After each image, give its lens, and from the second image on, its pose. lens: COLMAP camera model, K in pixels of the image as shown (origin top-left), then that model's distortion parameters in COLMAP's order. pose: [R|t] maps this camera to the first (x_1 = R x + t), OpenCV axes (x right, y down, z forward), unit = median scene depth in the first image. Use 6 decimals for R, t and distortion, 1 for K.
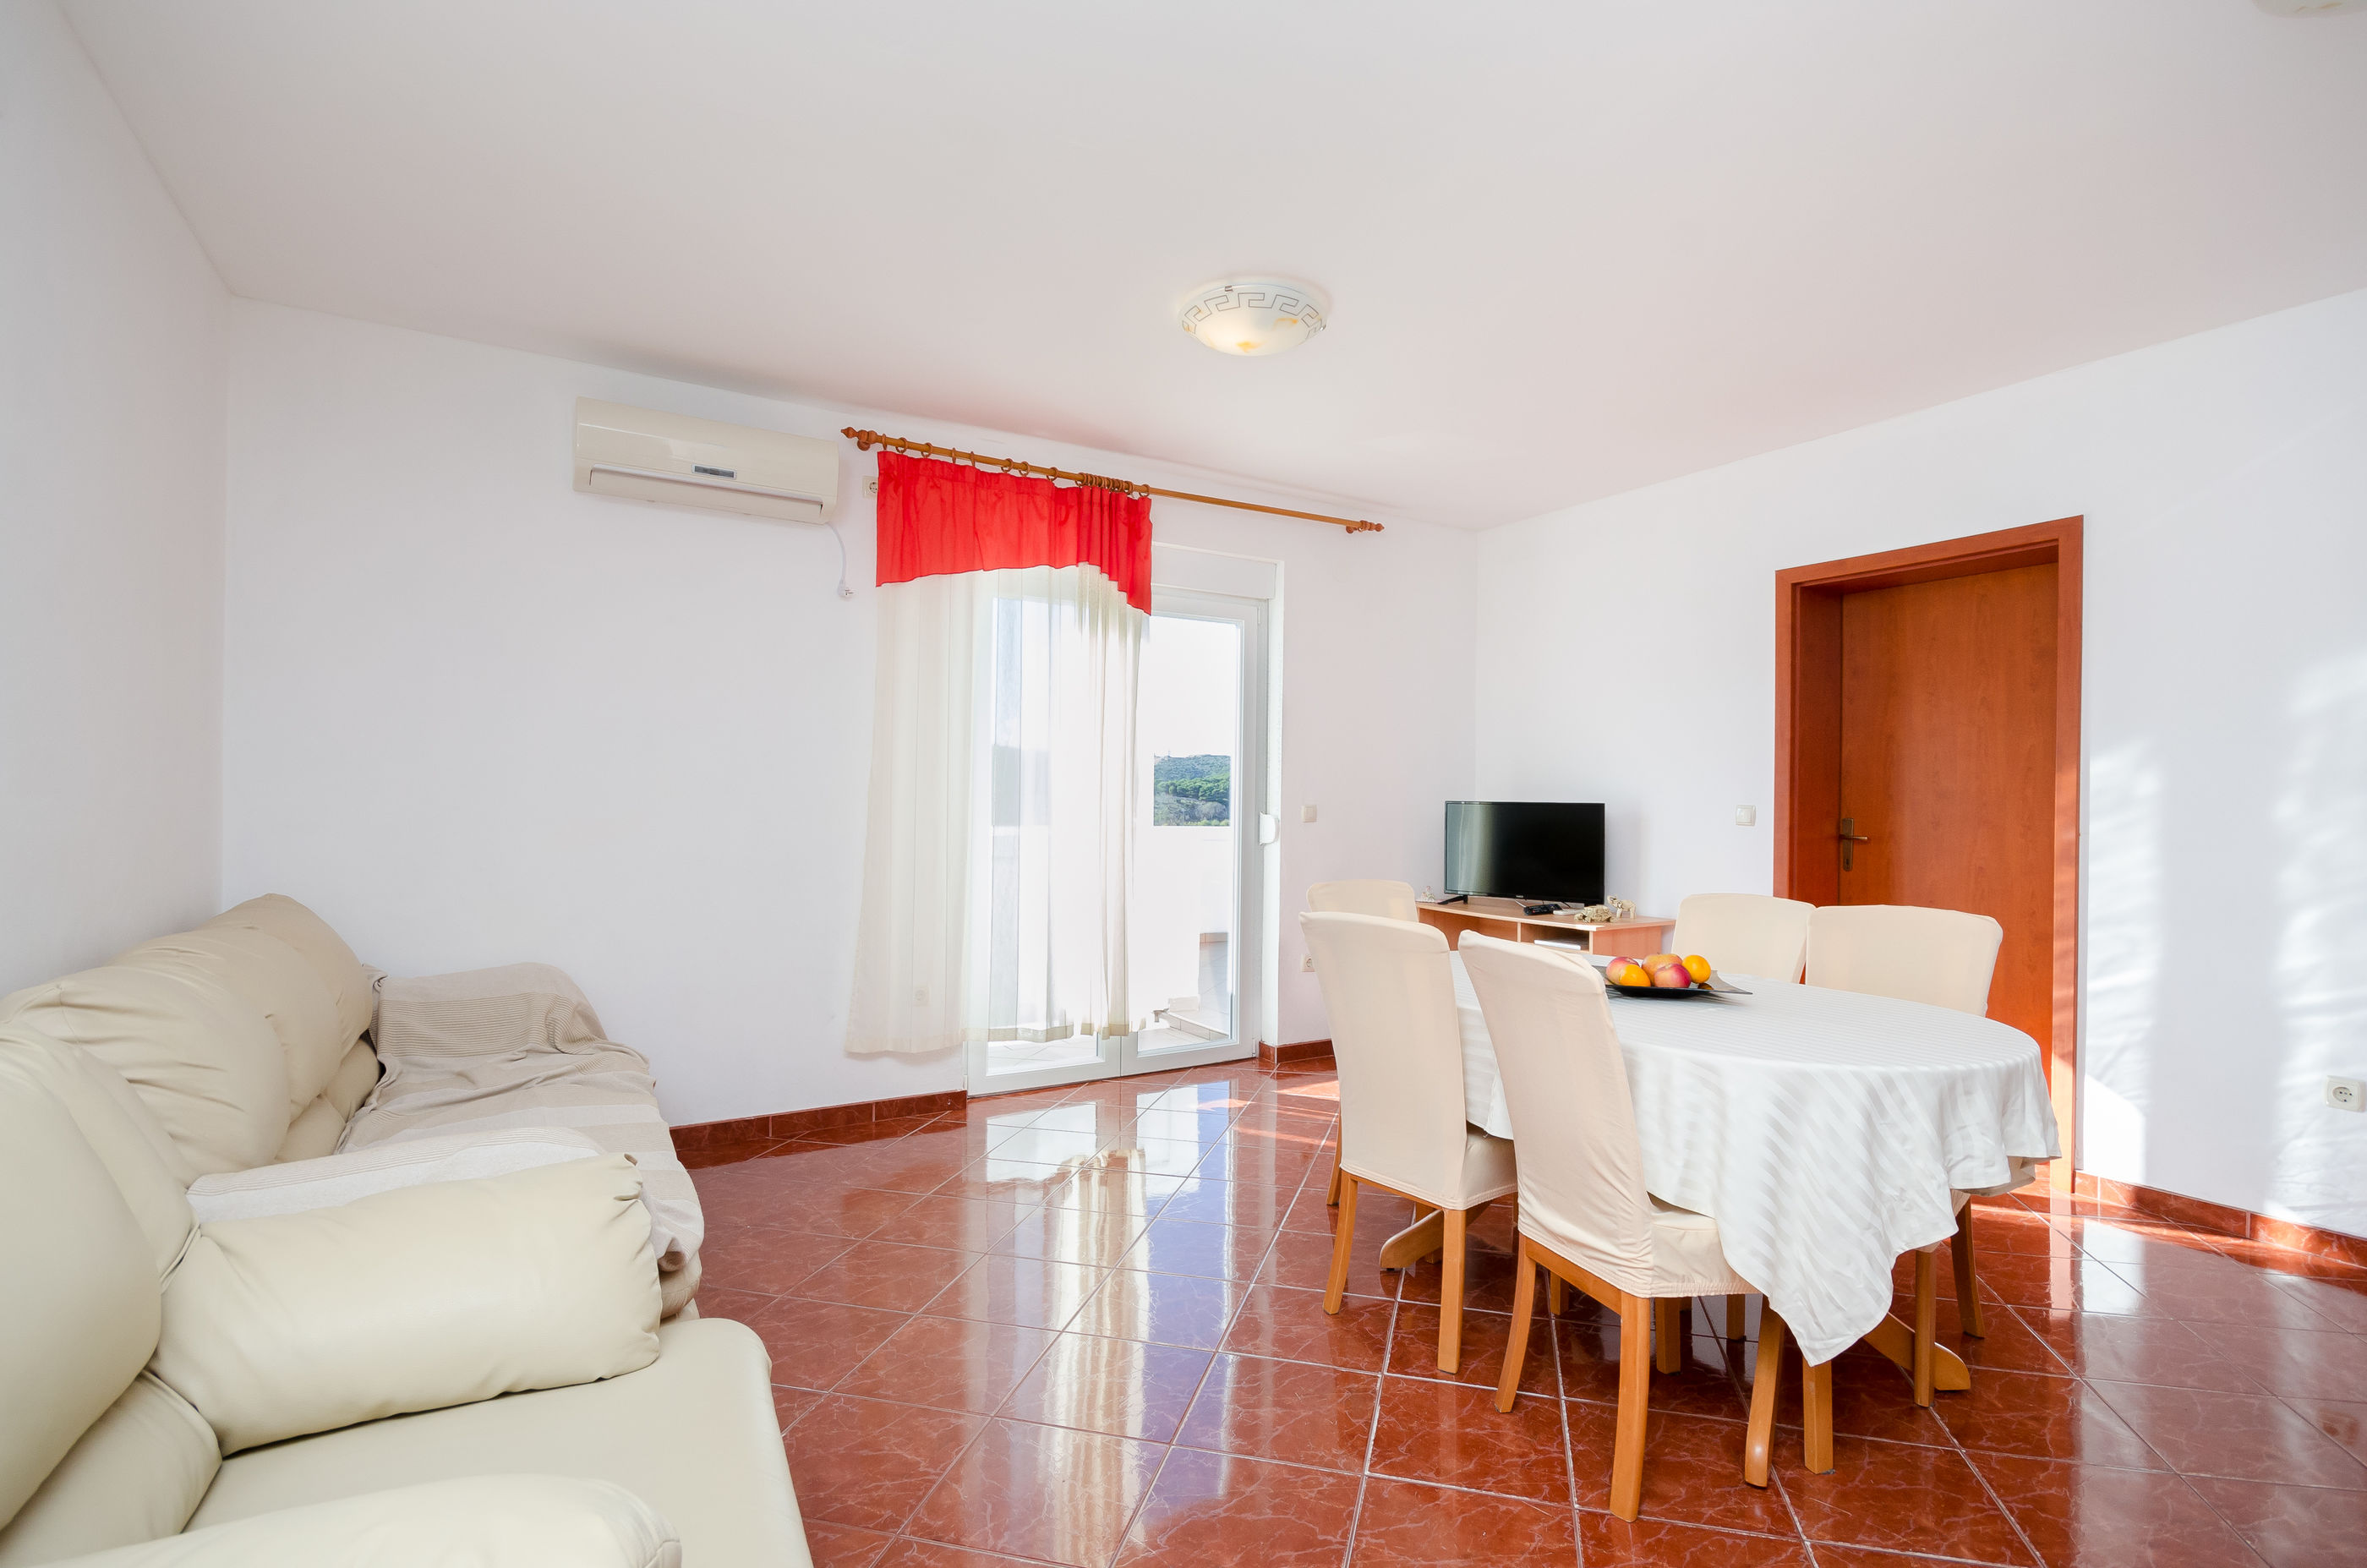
lens RADIAL K [[1105.8, 0, 1221.6], [0, 1105.8, 796.8], [0, 0, 1]] dist [-0.000147, 0.000053]
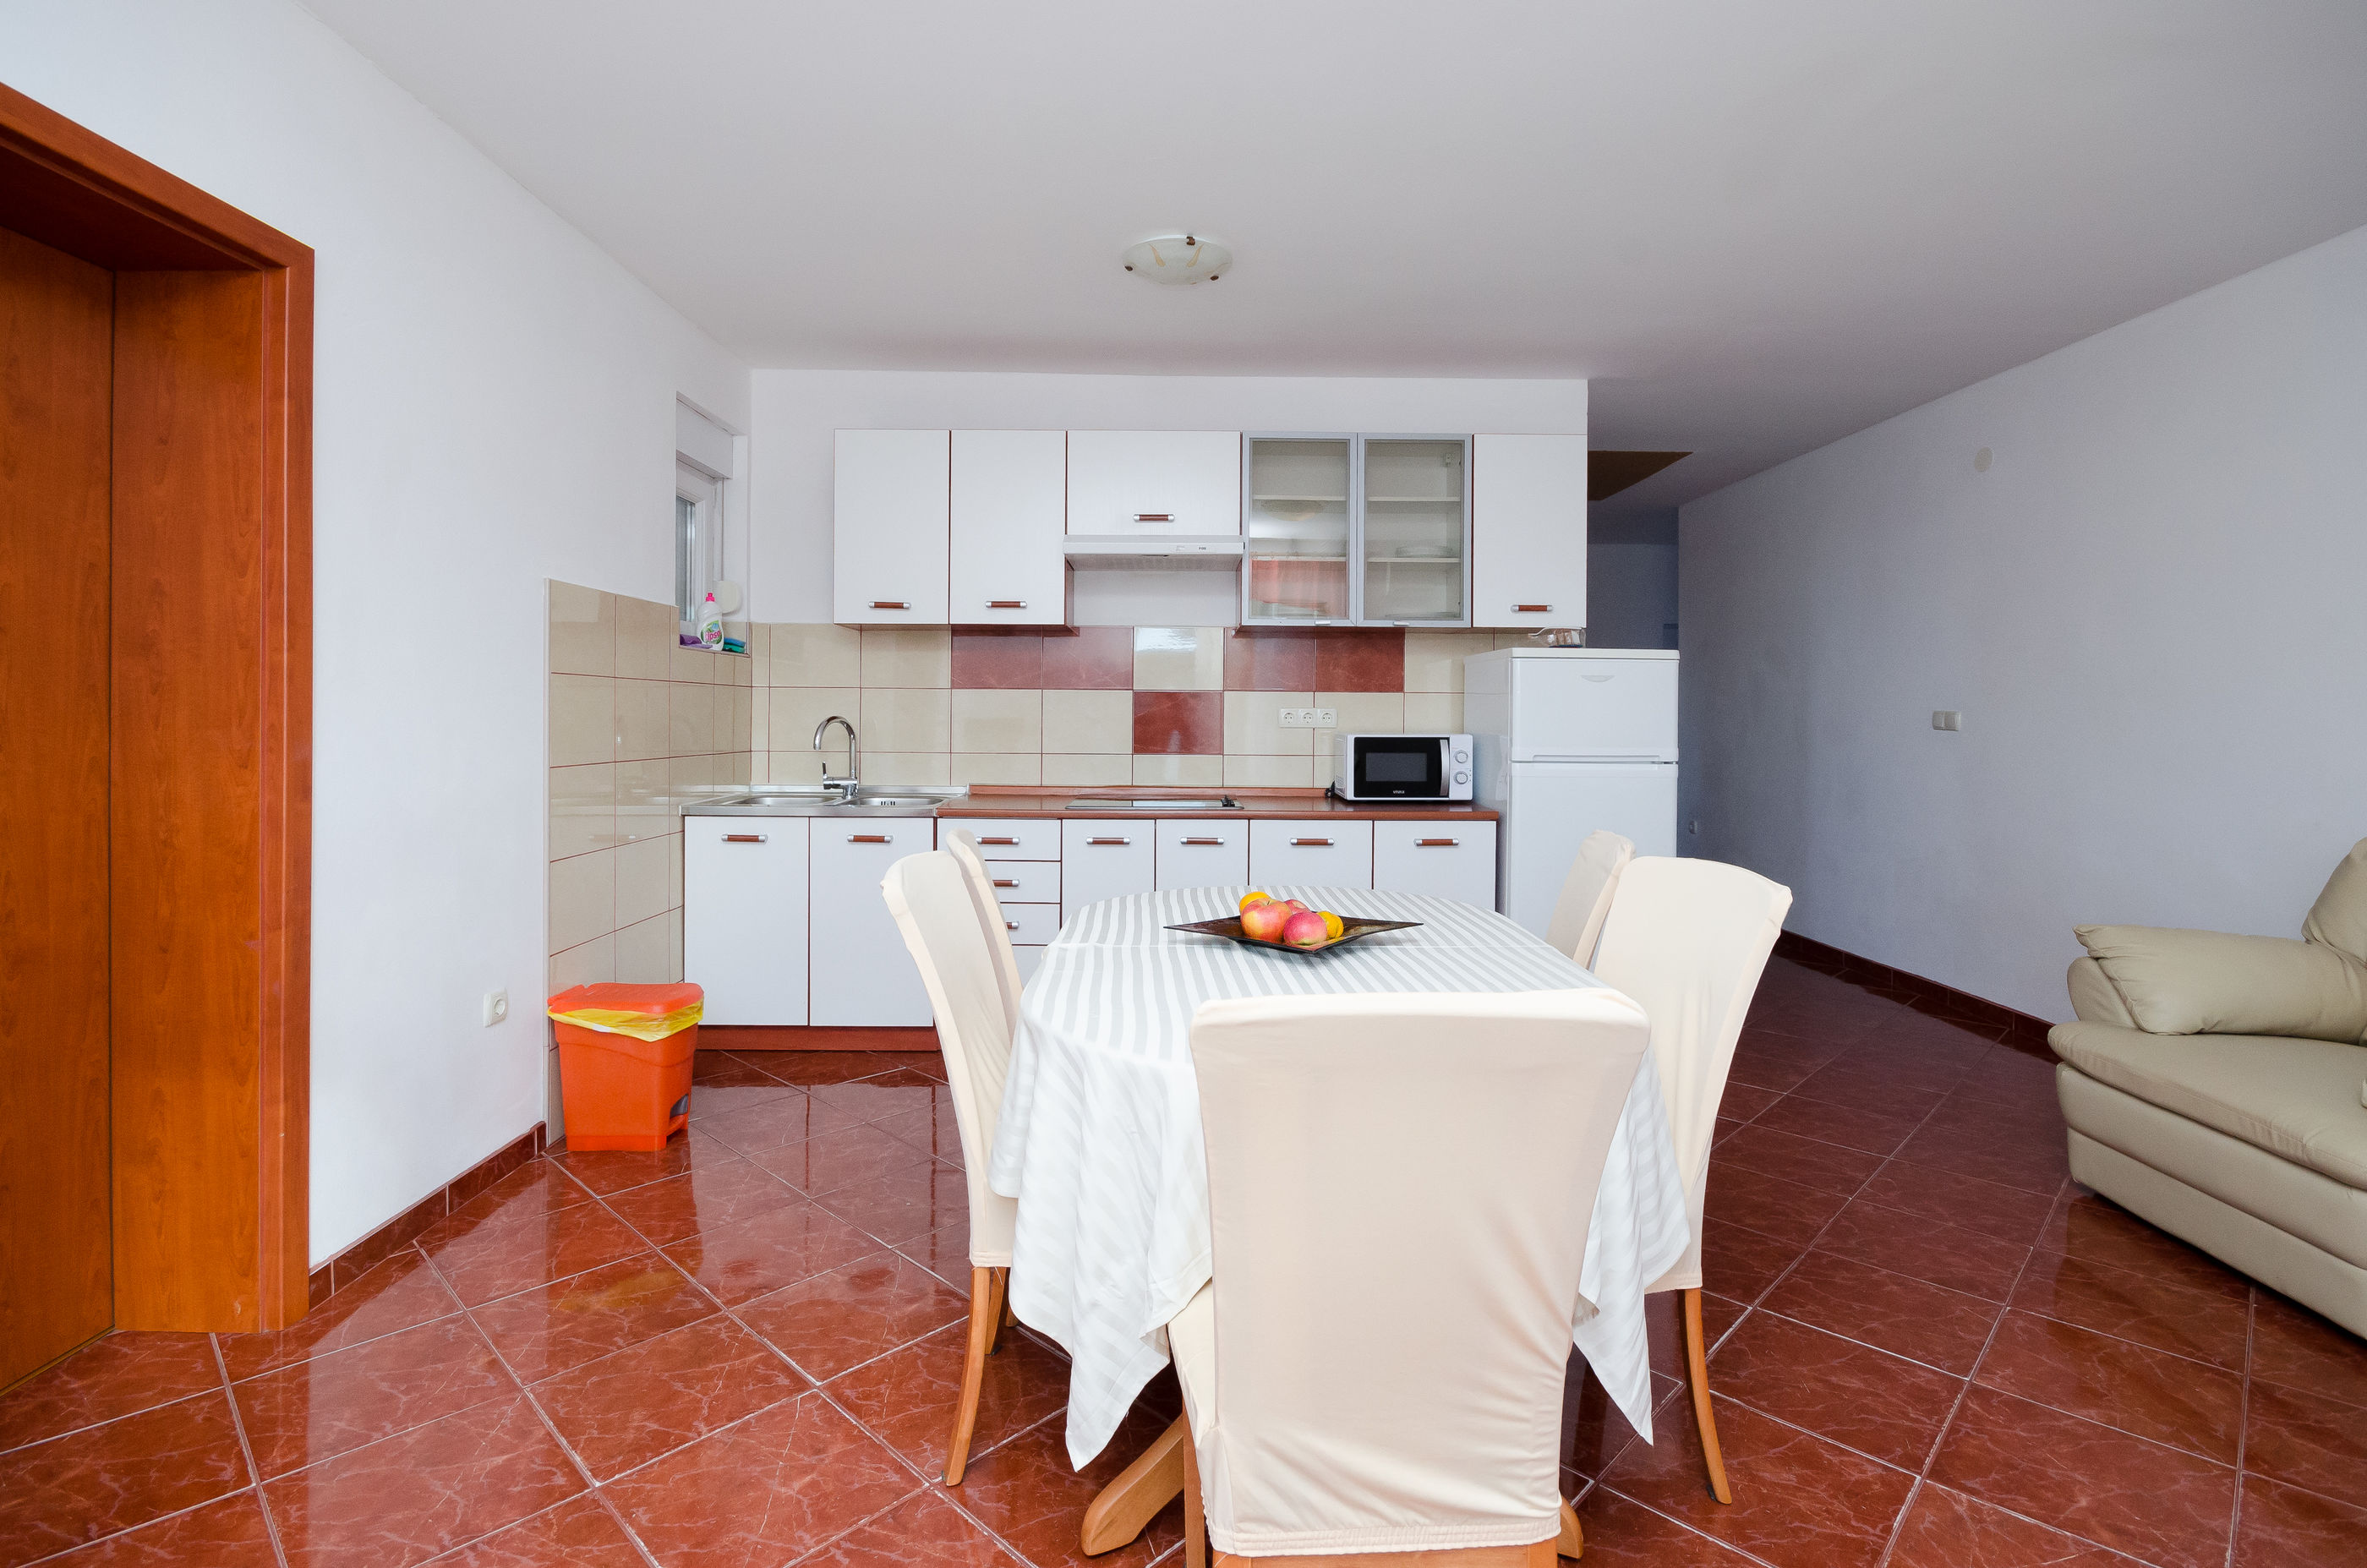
lens RADIAL K [[1073.0, 0, 1190.7], [0, 1073.0, 716.1], [0, 0, 1]] dist [-0.004410, -0.001188]
pose [[-0.854870, -0.013335, 0.518671, 0.022066], [-0.015333, 0.999882, 0.000435, 0.005902], [-0.518616, -0.007581, -0.854974, 1.121669]]
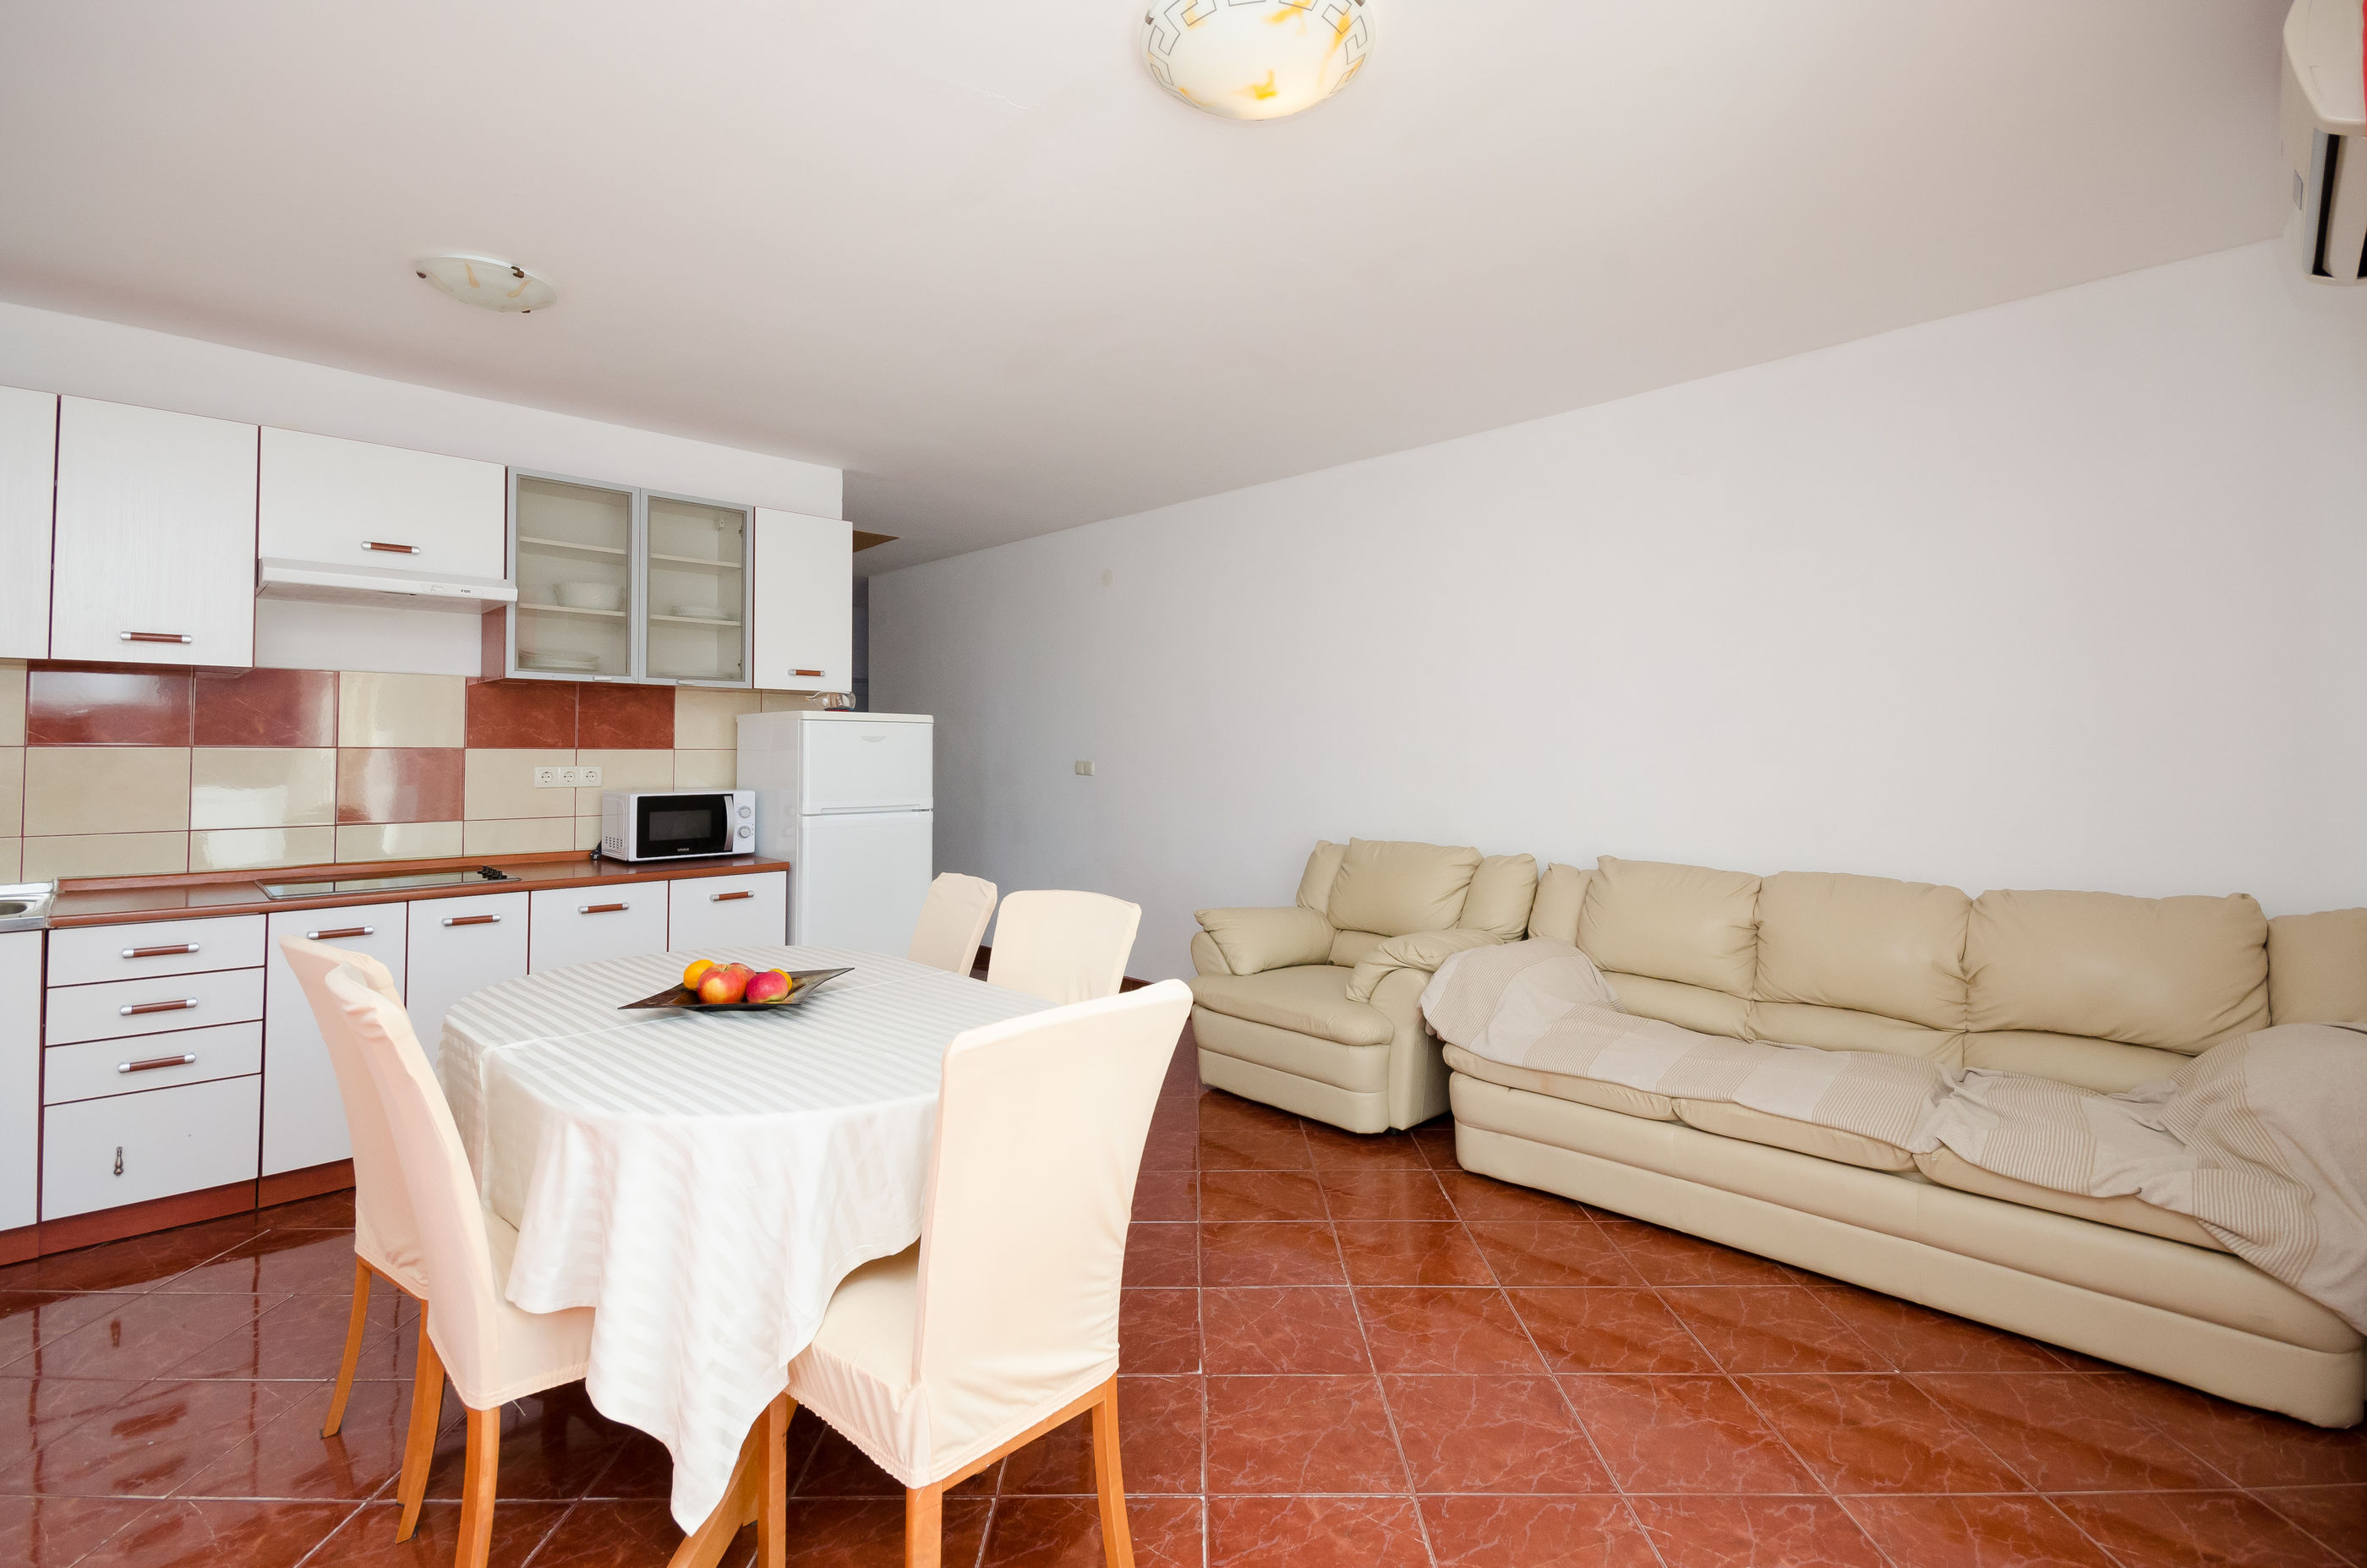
lens RADIAL K [[1066.2, 0, 1140.0], [0, 1066.2, 727.7], [0, 0, 1]] dist [0.002802, 0.000104]
pose [[-0.979628, -0.012885, -0.200405, 0.158916], [-0.006795, 0.999495, -0.031045, -0.012499], [0.200703, -0.029051, -0.979221, 1.237967]]
